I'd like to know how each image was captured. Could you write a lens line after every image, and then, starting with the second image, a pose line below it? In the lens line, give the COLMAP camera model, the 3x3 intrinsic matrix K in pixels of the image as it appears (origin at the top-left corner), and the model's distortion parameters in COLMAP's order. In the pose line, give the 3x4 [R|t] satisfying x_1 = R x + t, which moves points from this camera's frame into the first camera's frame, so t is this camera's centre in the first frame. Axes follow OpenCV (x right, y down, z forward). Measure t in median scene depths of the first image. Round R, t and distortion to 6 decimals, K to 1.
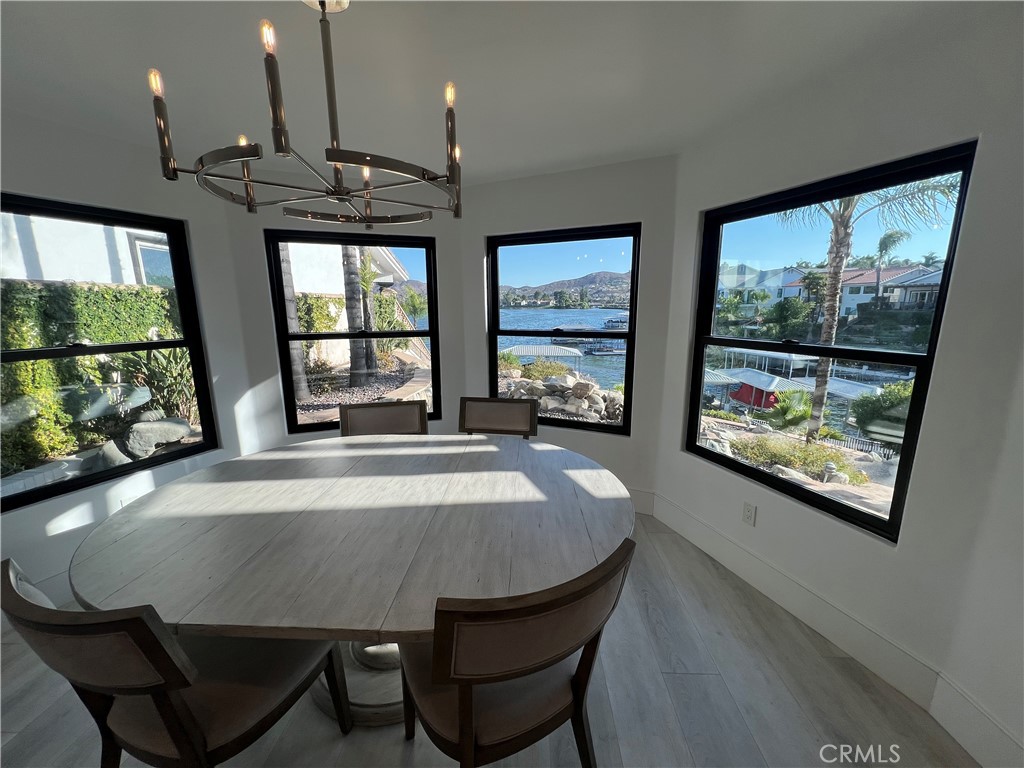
lens RADIAL K [[409.1, 0, 510.6], [0, 409.1, 387.7], [0, 0, 1]] dist [0.002385, 0.000635]
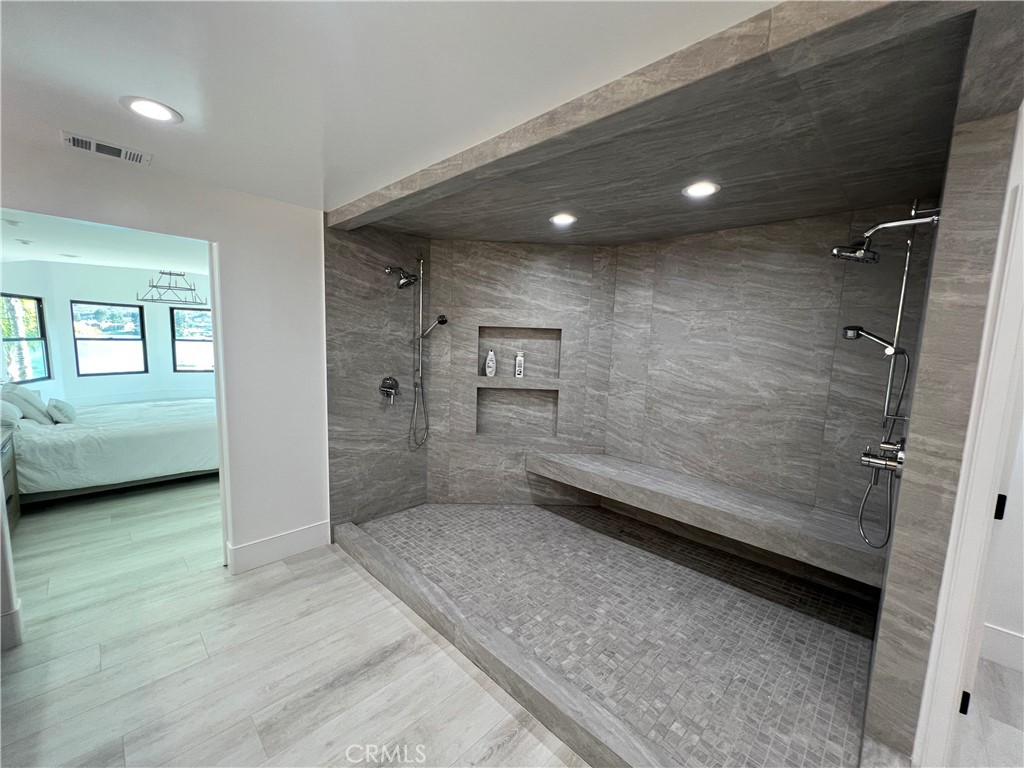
lens RADIAL K [[409.1, 0, 510.6], [0, 409.1, 387.7], [0, 0, 1]] dist [0.002385, 0.000635]
pose [[0.668756, -0.060481, 0.741018, -0.670518], [0.109764, 0.993796, -0.017948, 0.551815], [-0.735335, 0.093340, 0.671245, -2.852976]]
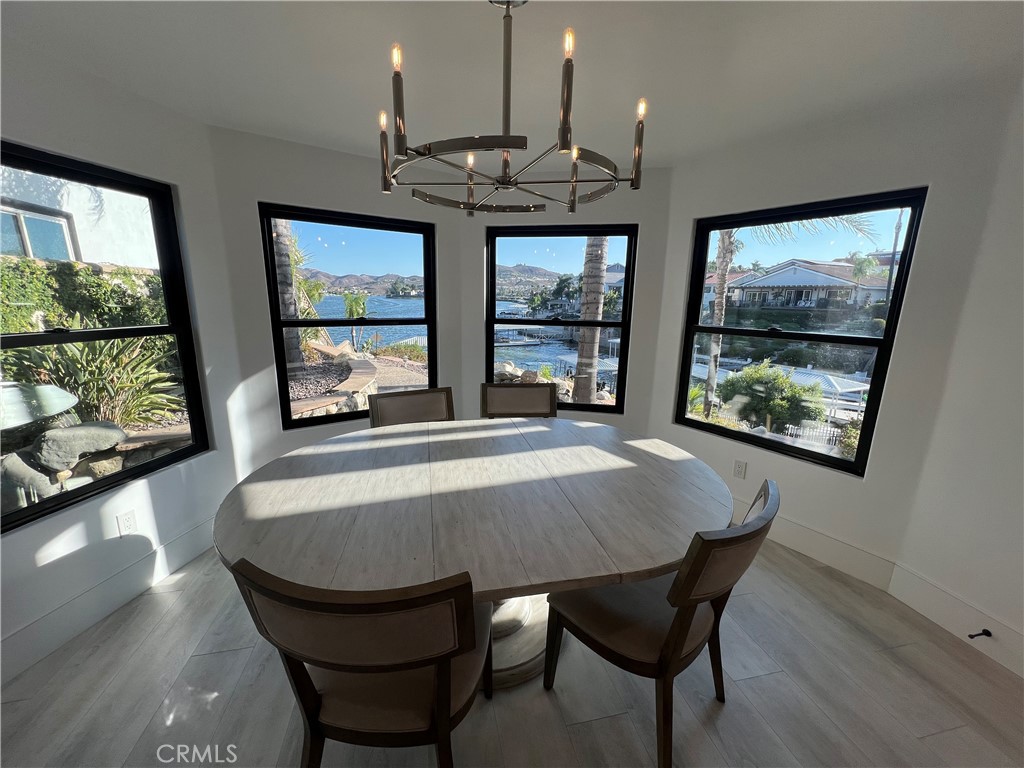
lens RADIAL K [[409.1, 0, 510.6], [0, 409.1, 387.7], [0, 0, 1]] dist [0.002385, 0.000635]
pose [[0.966730, -0.032003, 0.253789, -0.294856], [0.026687, 0.999347, 0.024362, 0.009985], [-0.254403, -0.016779, 0.966953, -0.010988]]
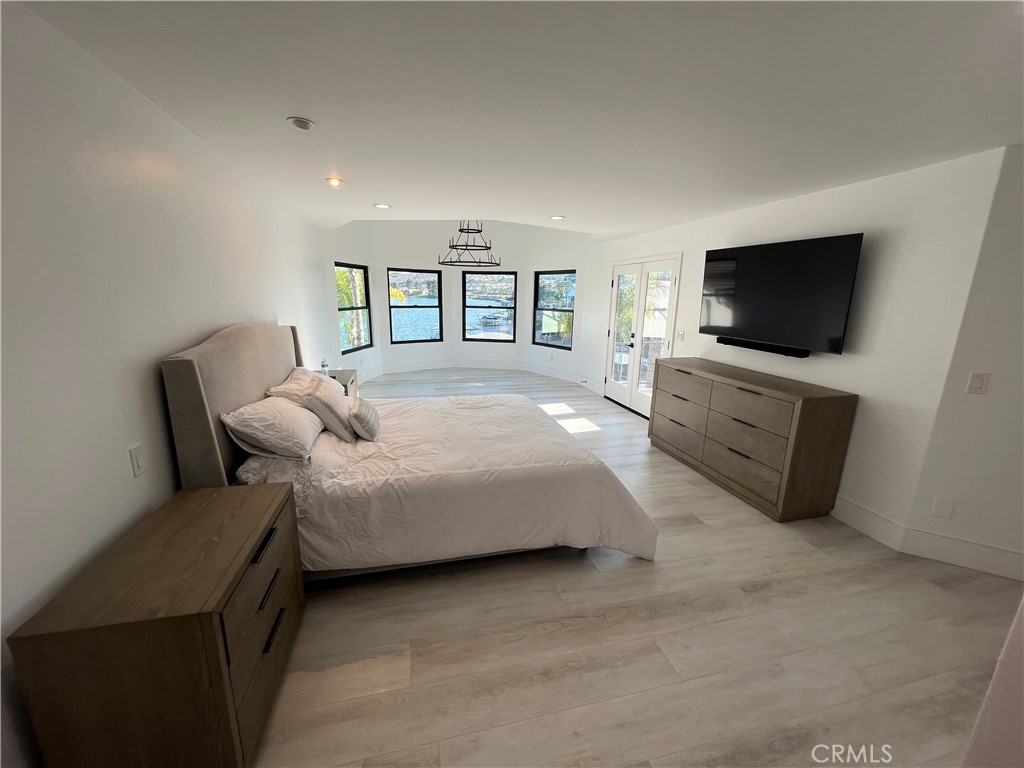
lens RADIAL K [[409.1, 0, 510.6], [0, 409.1, 387.7], [0, 0, 1]] dist [0.002385, 0.000635]
pose [[0.956736, -0.041682, 0.287955, -0.603931], [0.032602, 0.998810, 0.036259, 0.335890], [-0.289124, -0.025303, 0.956957, -1.819366]]
